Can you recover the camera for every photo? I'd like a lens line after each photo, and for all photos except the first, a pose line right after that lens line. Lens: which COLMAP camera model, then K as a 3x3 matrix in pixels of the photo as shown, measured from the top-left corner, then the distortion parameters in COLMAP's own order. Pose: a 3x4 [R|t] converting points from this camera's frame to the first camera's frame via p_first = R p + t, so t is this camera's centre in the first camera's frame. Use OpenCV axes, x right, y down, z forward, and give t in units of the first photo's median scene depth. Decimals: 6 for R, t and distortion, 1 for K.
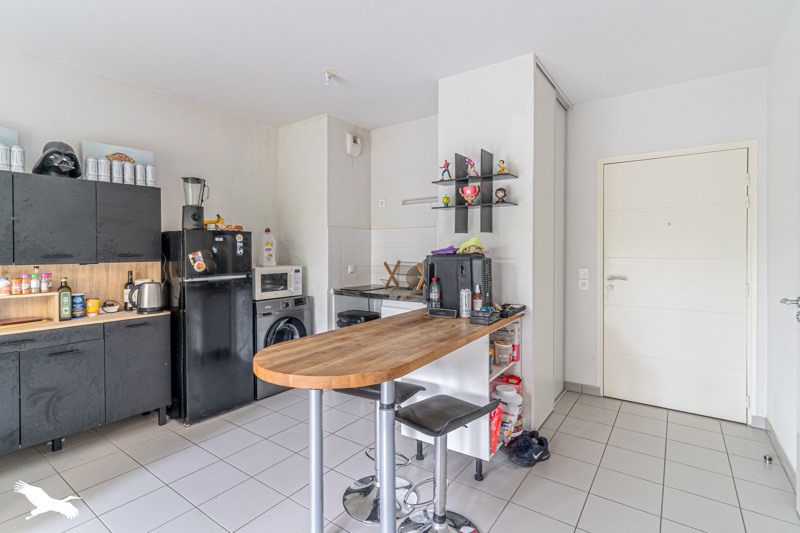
lens RADIAL K [[391.3, 0, 394.3], [0, 391.3, 250.7], [0, 0, 1]] dist [0.000019, -0.000016]
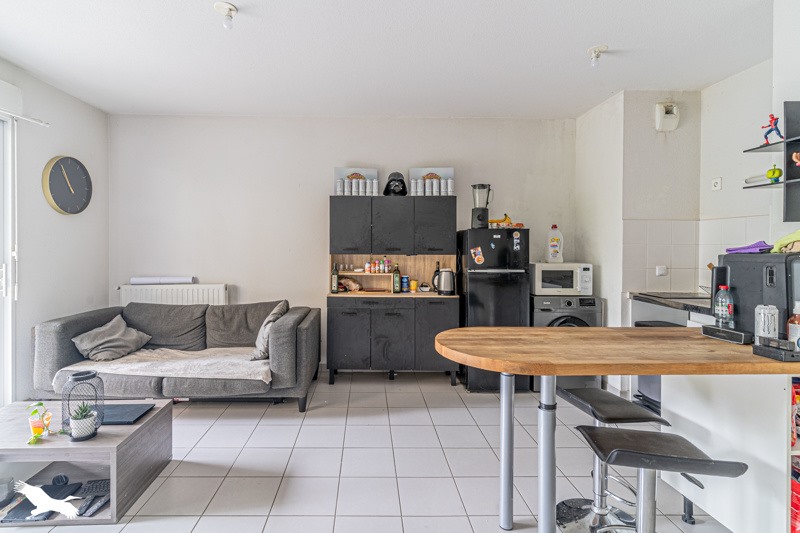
lens RADIAL K [[393.1, 0, 364.2], [0, 393.1, 245.9], [0, 0, 1]] dist [0.001337, 0.000031]
pose [[0.583536, 0.004962, -0.812072, 0.253063], [-0.008828, 0.999961, -0.000233, 0.001683], [0.812039, 0.007305, 0.583557, 0.031184]]
